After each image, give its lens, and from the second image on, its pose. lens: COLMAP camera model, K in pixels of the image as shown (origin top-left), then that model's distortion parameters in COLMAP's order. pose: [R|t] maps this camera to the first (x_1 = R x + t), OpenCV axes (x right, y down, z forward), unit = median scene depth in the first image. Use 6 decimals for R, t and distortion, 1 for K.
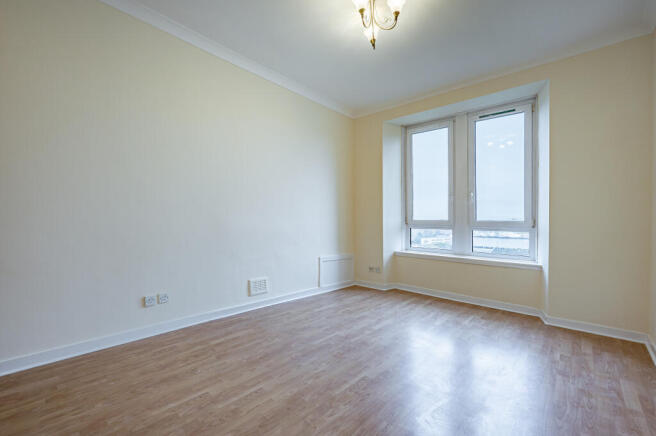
lens RADIAL K [[277.0, 0, 322.1], [0, 277.0, 218.8], [0, 0, 1]] dist [-0.000283, 0.000128]
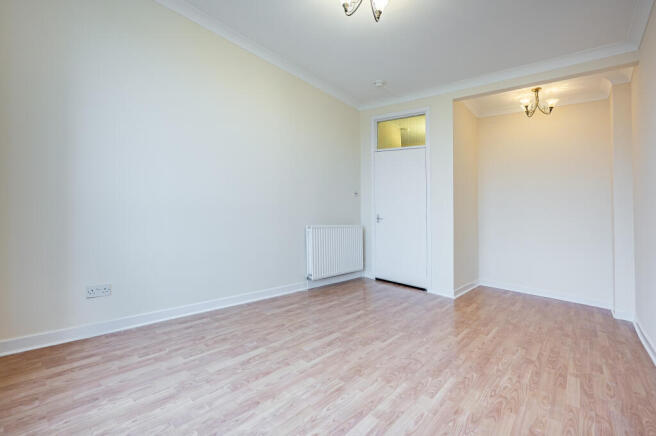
lens RADIAL K [[277.0, 0, 322.1], [0, 277.0, 218.8], [0, 0, 1]] dist [-0.000283, 0.000128]
pose [[-0.996009, -0.086150, 0.023314, 0.366002], [-0.085692, 0.996121, 0.019984, 0.027634], [-0.024945, 0.017906, -0.999528, 1.842867]]
